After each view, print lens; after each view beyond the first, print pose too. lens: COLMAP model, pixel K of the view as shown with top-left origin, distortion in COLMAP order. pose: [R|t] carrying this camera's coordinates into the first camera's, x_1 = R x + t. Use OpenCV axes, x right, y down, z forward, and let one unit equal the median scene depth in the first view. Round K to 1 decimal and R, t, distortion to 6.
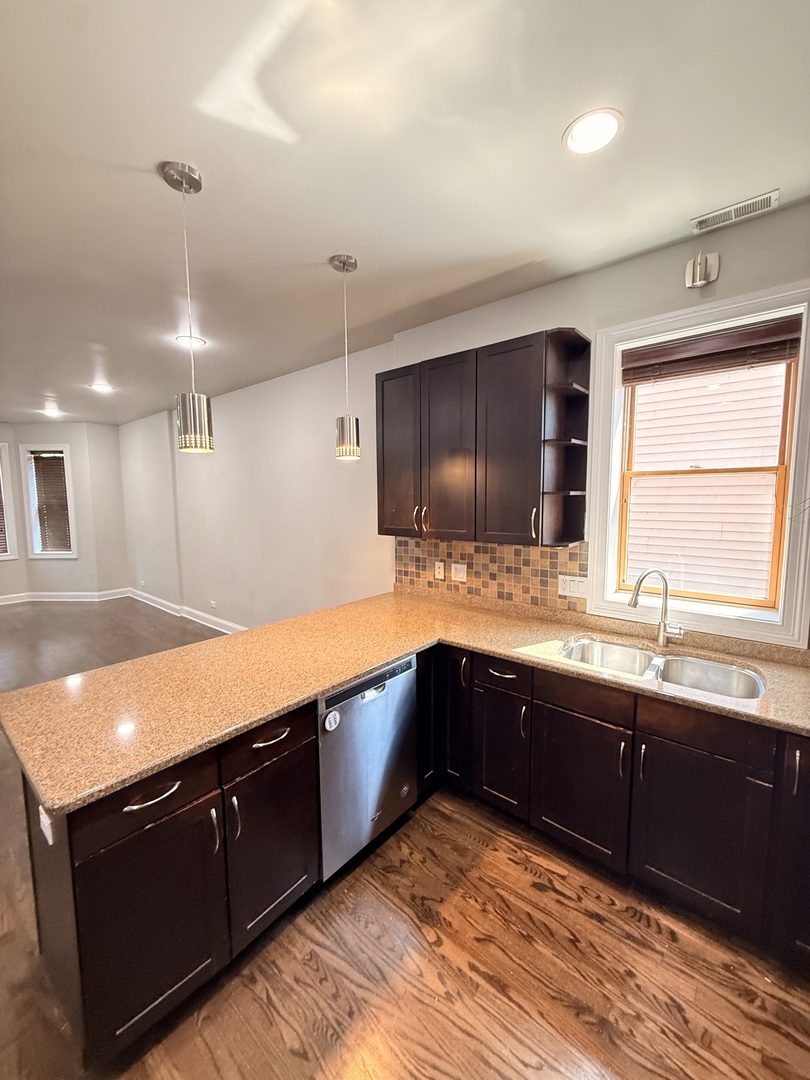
lens RADIAL K [[435.8, 0, 402.2], [0, 435.8, 540.8], [0, 0, 1]] dist [-0.000269, 0.000859]
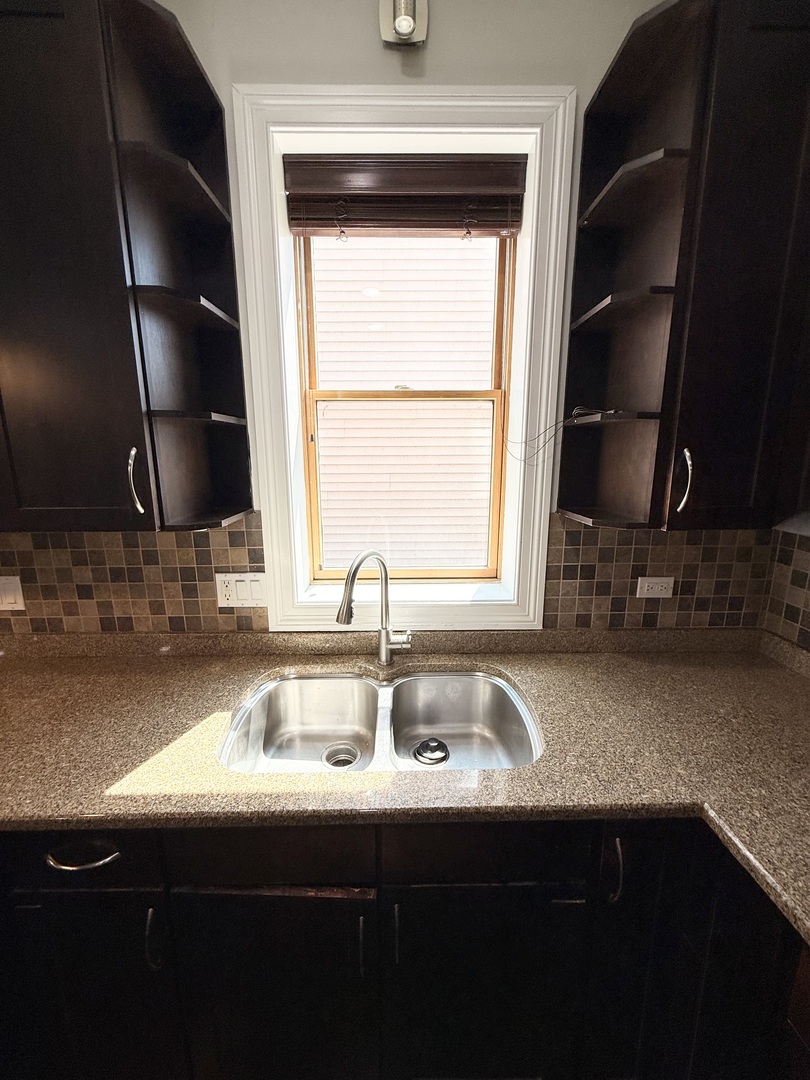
lens RADIAL K [[435.8, 0, 405.9], [0, 435.8, 536.4], [0, 0, 1]] dist [-0.000269, 0.000859]
pose [[0.758474, -0.121686, 0.640242, 0.199464], [0.065805, 0.991692, 0.110526, -0.014275], [-0.648372, -0.041700, 0.760180, 0.433847]]
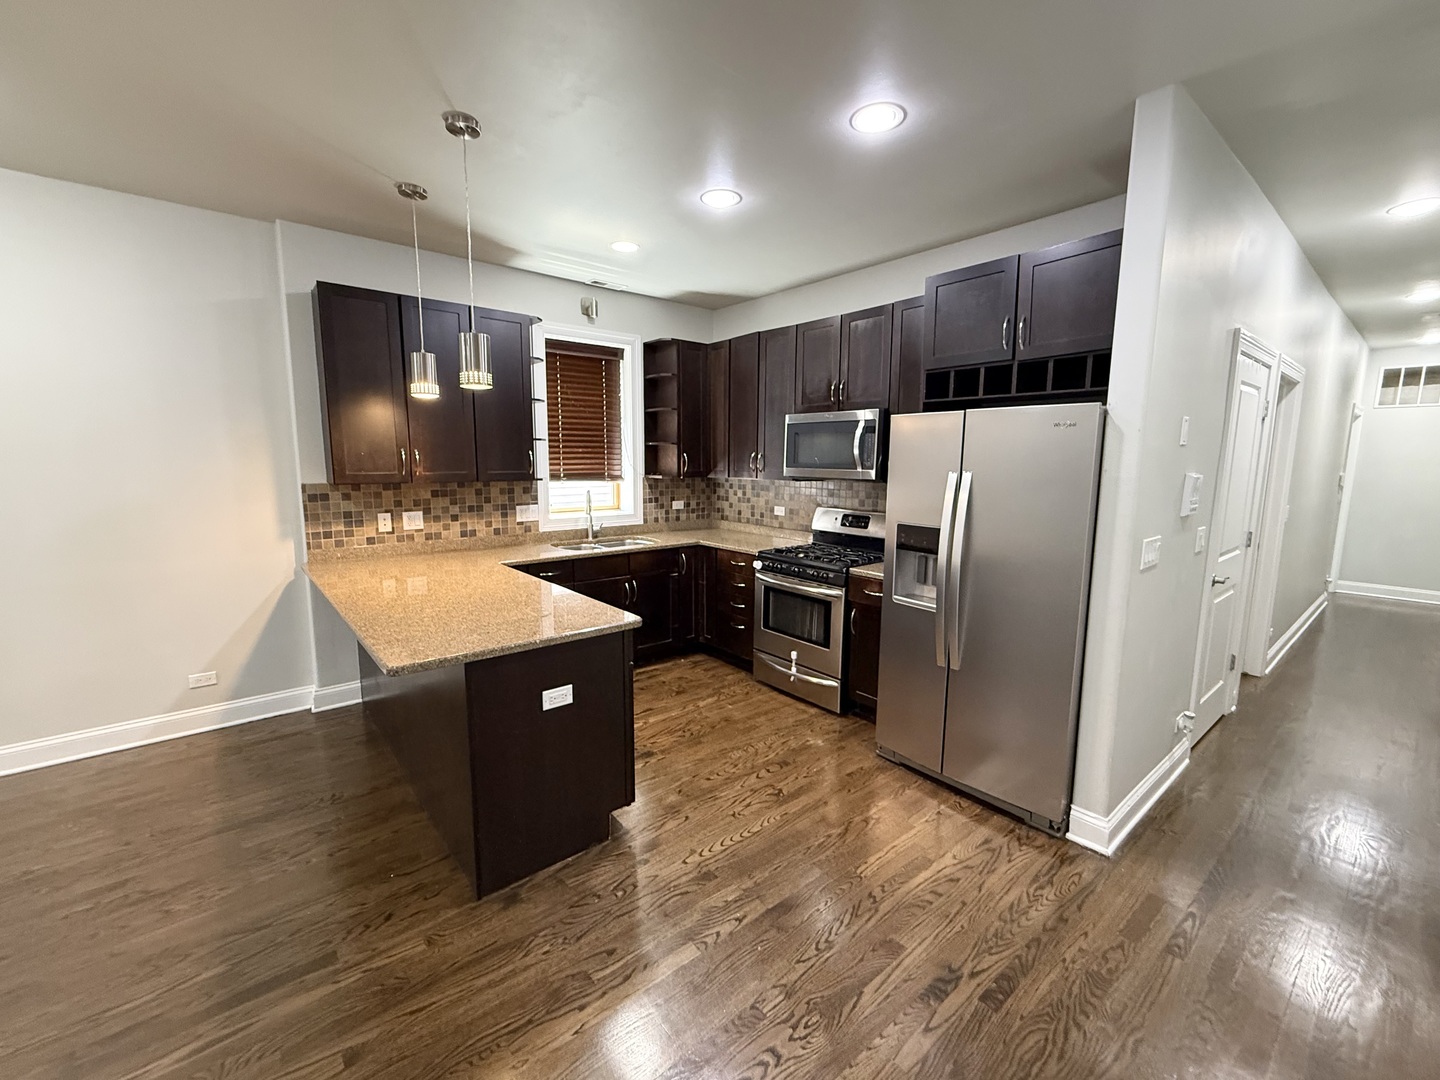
lens RADIAL K [[581.0, 0, 732.1], [0, 581.0, 540.3], [0, 0, 1]] dist [-0.000269, 0.000859]
pose [[0.165381, -0.130182, 0.977600, -1.214245], [0.096579, 0.988623, 0.115312, 0.044161], [-0.981490, 0.075345, 0.176072, 0.108697]]
